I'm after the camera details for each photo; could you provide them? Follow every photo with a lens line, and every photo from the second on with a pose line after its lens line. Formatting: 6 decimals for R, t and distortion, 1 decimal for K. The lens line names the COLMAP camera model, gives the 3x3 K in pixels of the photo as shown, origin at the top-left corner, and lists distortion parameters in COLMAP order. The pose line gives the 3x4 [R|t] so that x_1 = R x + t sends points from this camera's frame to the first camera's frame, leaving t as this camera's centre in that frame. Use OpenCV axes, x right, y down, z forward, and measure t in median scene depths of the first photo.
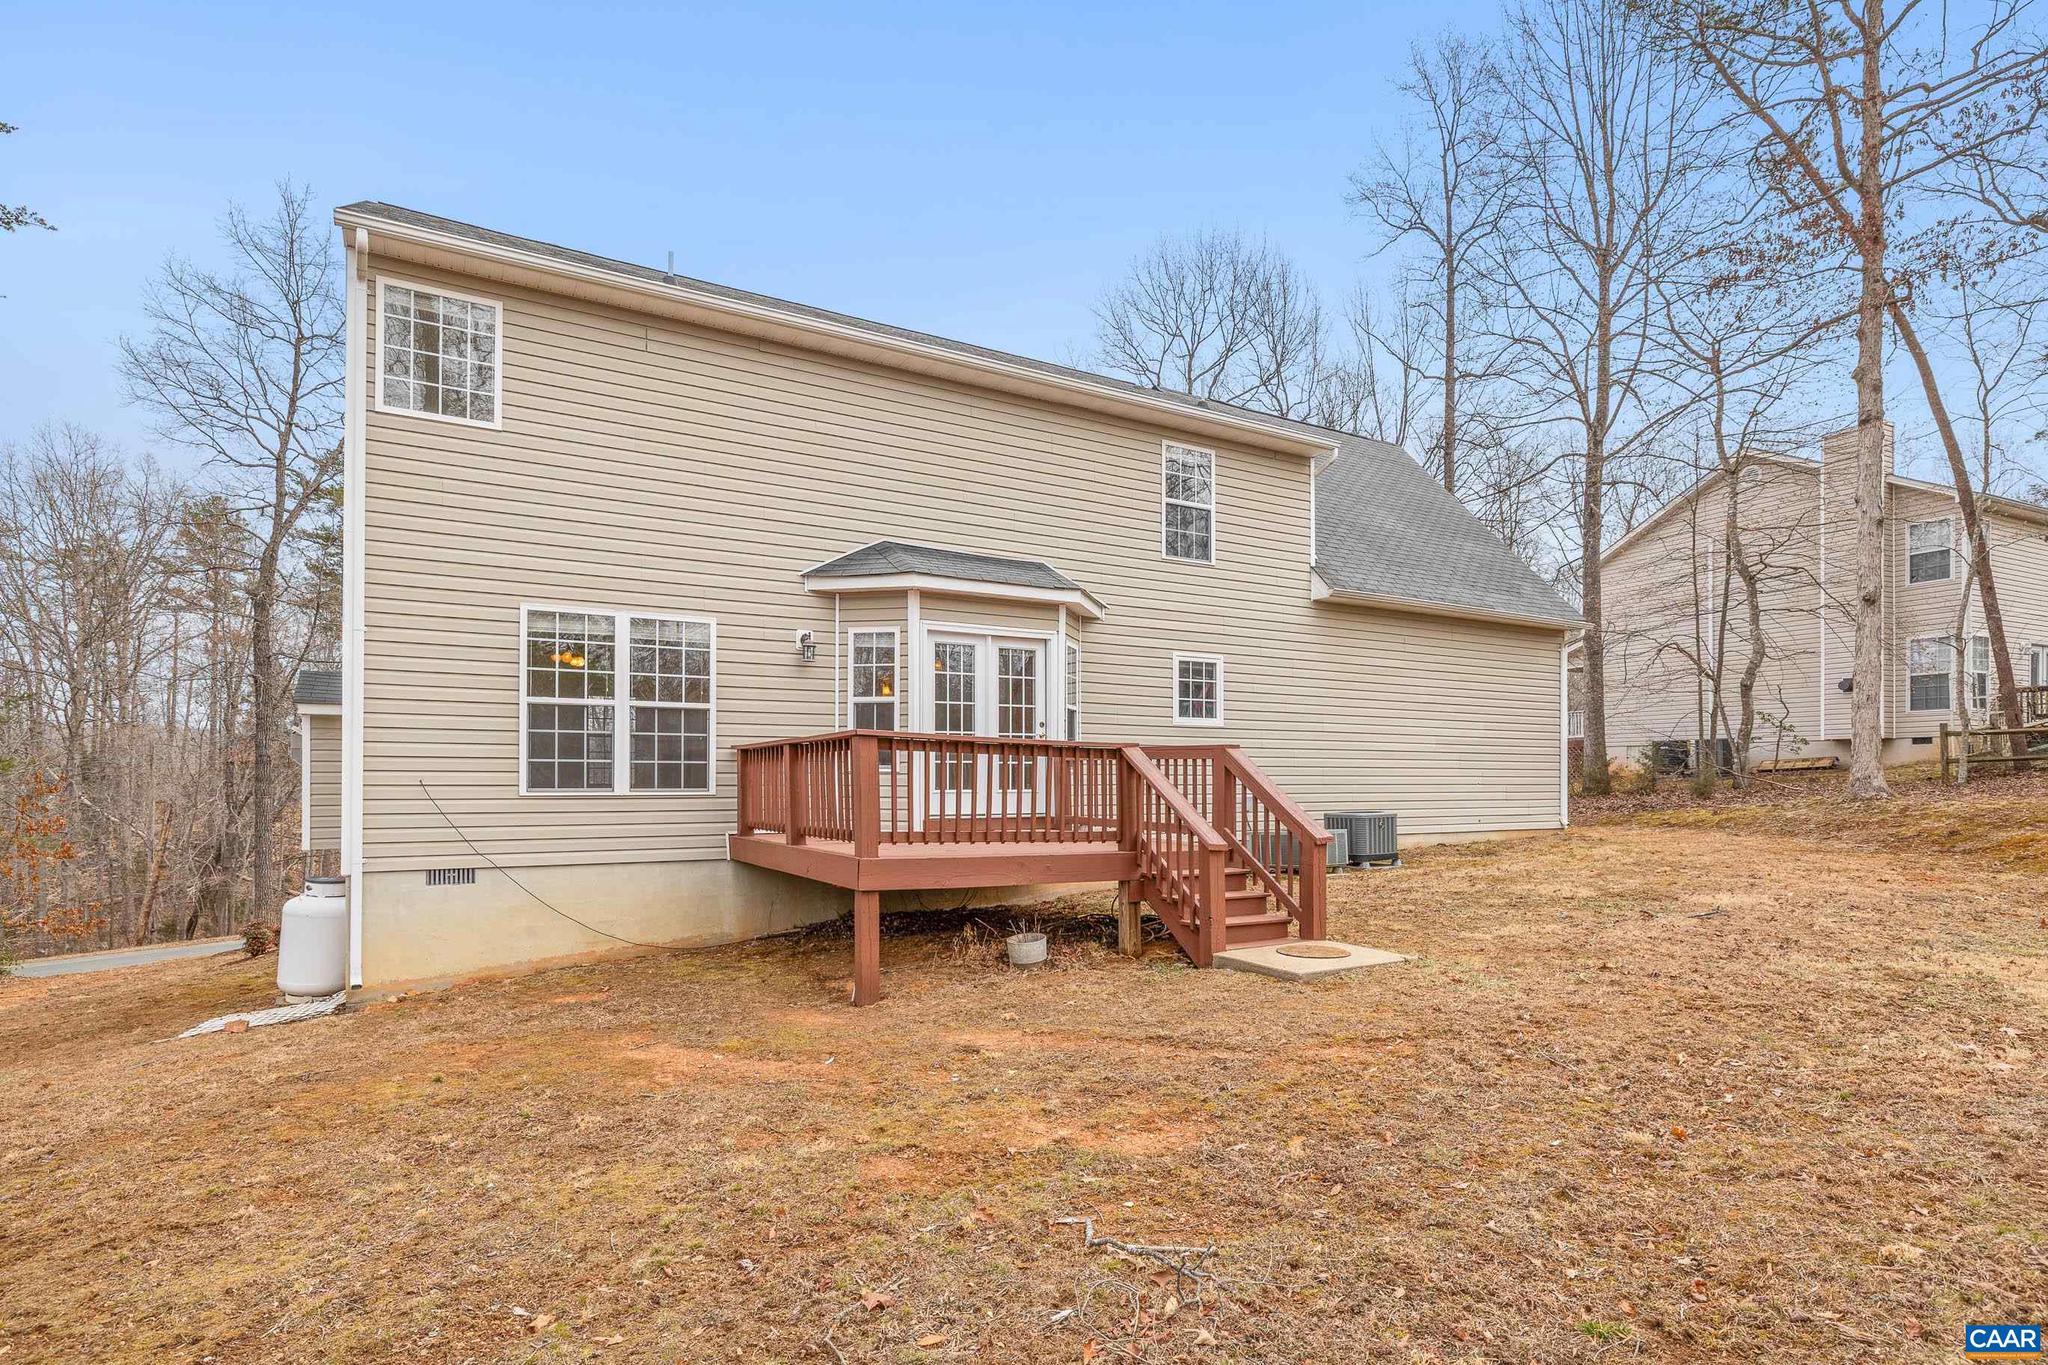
lens RADIAL K [[996.5, 0, 1014.9], [0, 996.5, 782.2], [0, 0, 1]] dist [-0.003234, -0.000269]
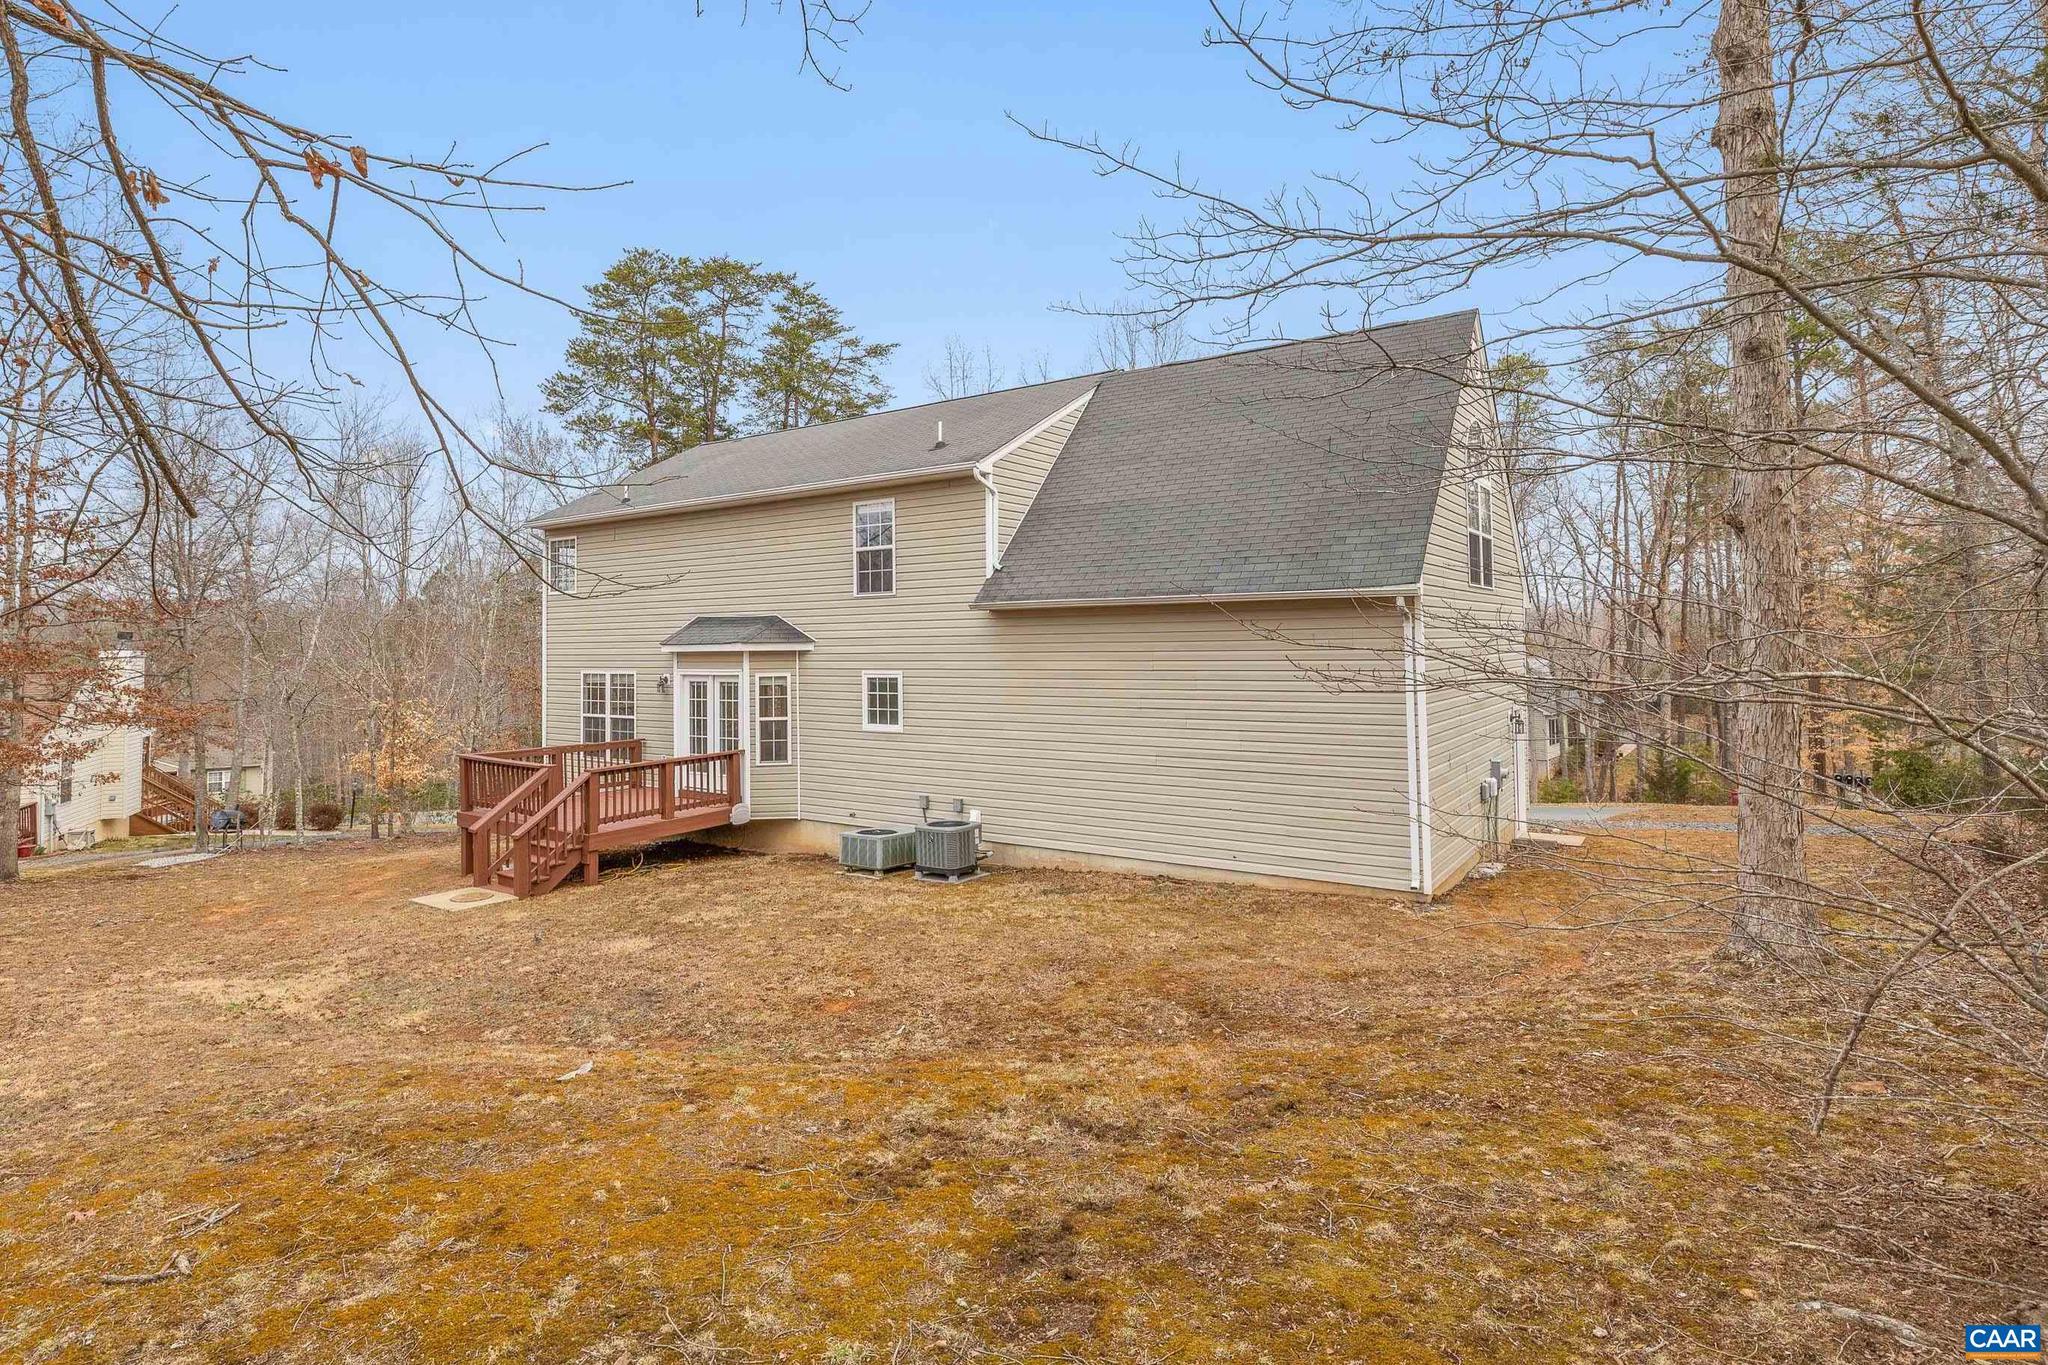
lens RADIAL K [[1029.9, 0, 1007.6], [0, 1029.9, 619.0], [0, 0, 1]] dist [-0.000127, -0.000046]
pose [[0.447459, -0.032316, -0.893720, 1.579944], [0.004249, 0.999412, -0.034010, -0.172565], [0.894294, 0.011420, 0.447334, 0.672804]]
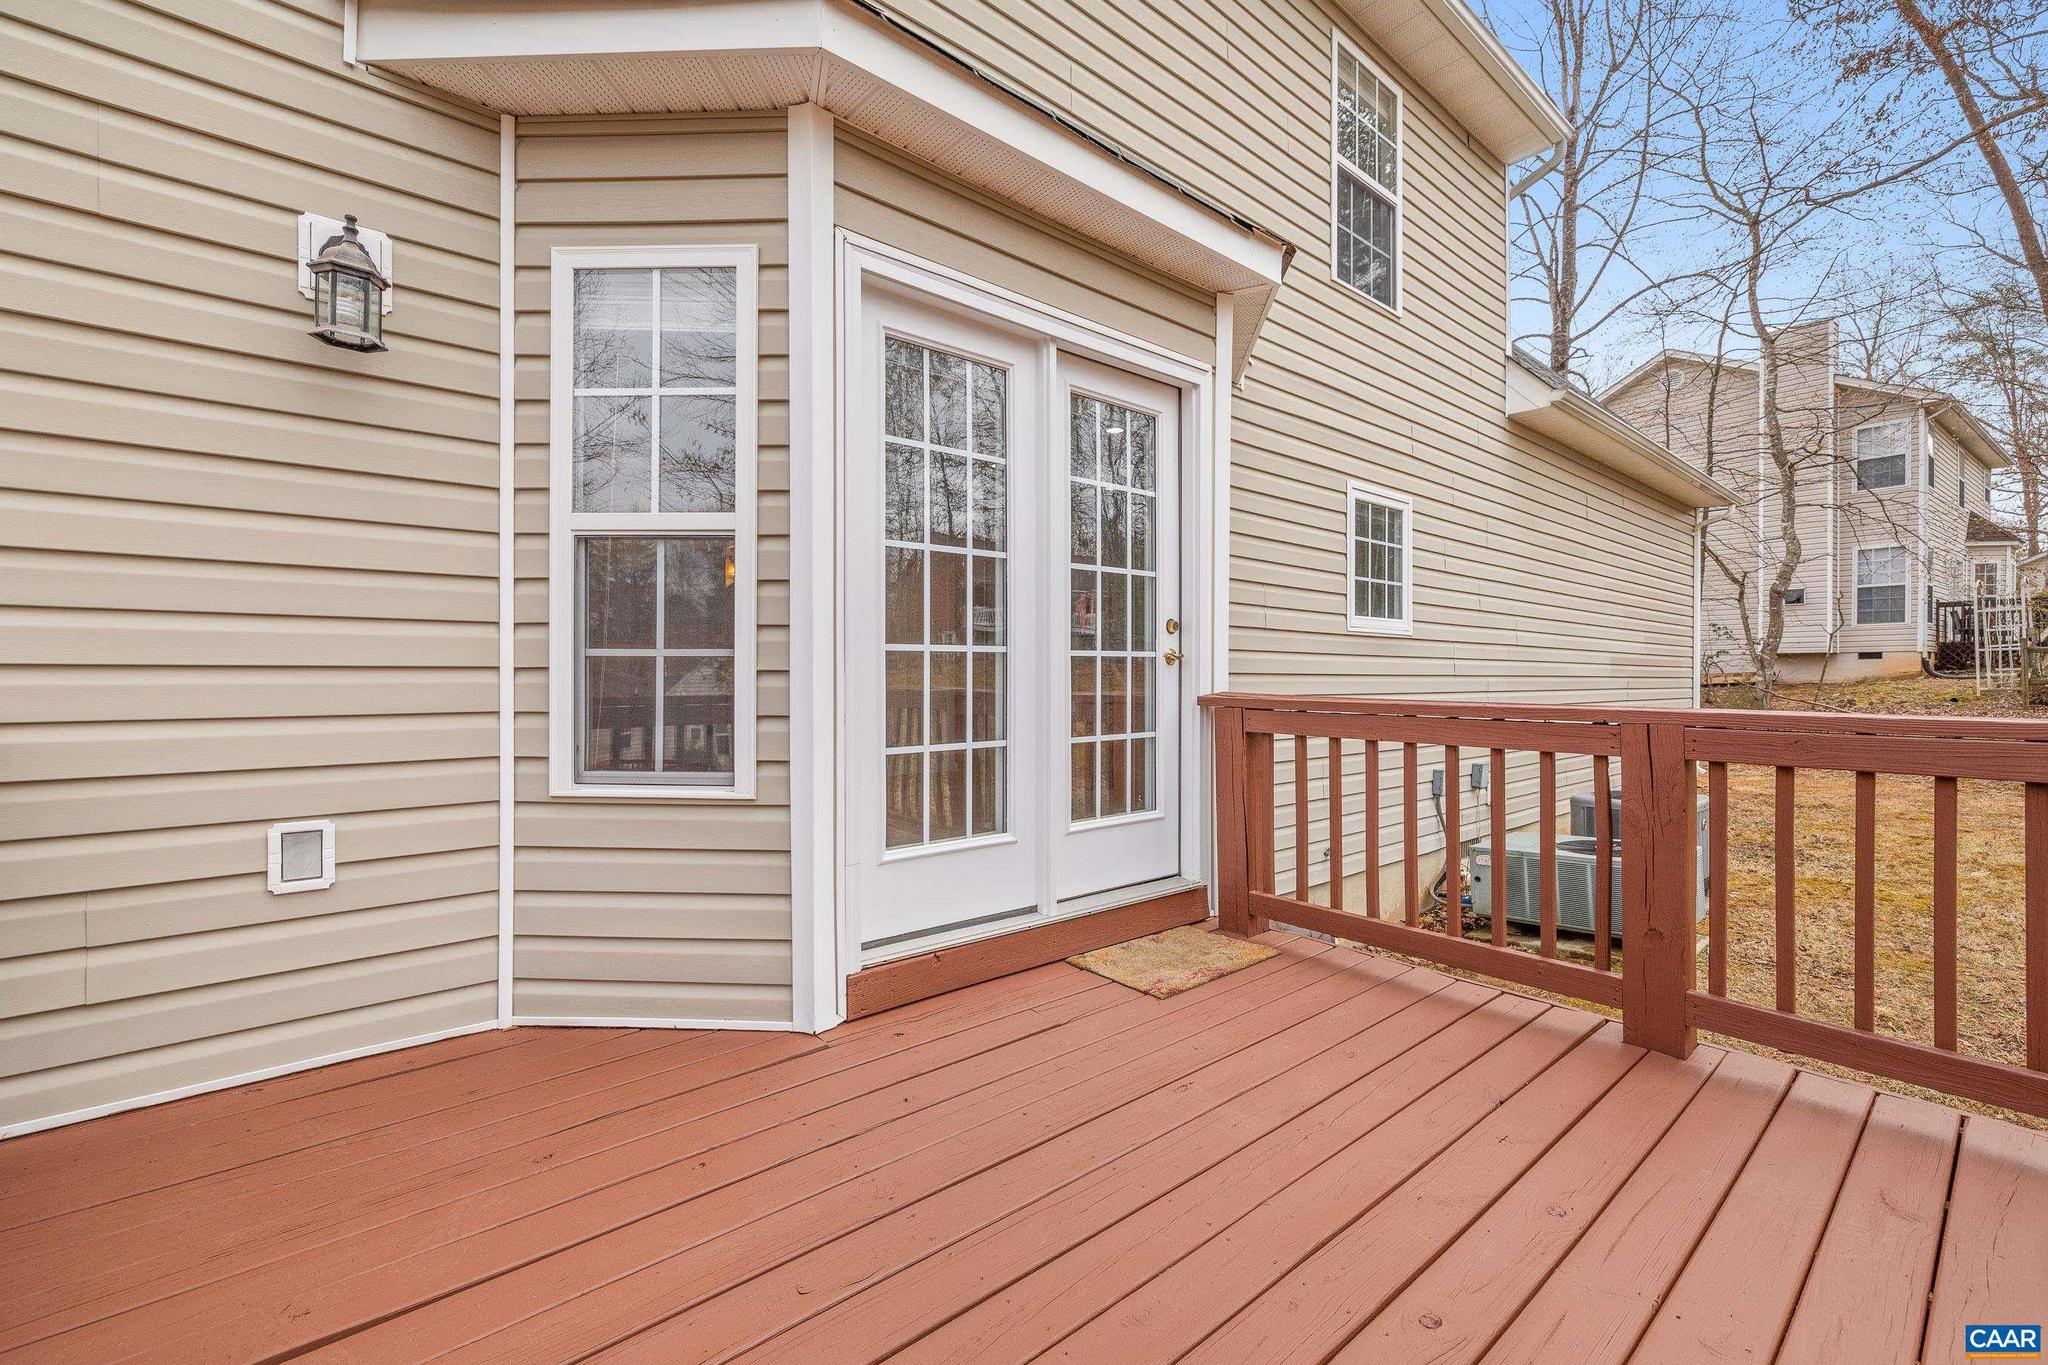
lens RADIAL K [[855.2, 0, 1014.7], [0, 855.2, 682.6], [0, 0, 1]] dist [0.002719, 0.000349]
pose [[0.984090, -0.003560, 0.177636, -0.082260], [0.003865, 0.999992, -0.001368, -0.037852], [-0.177629, 0.002033, 0.984095, 0.711834]]
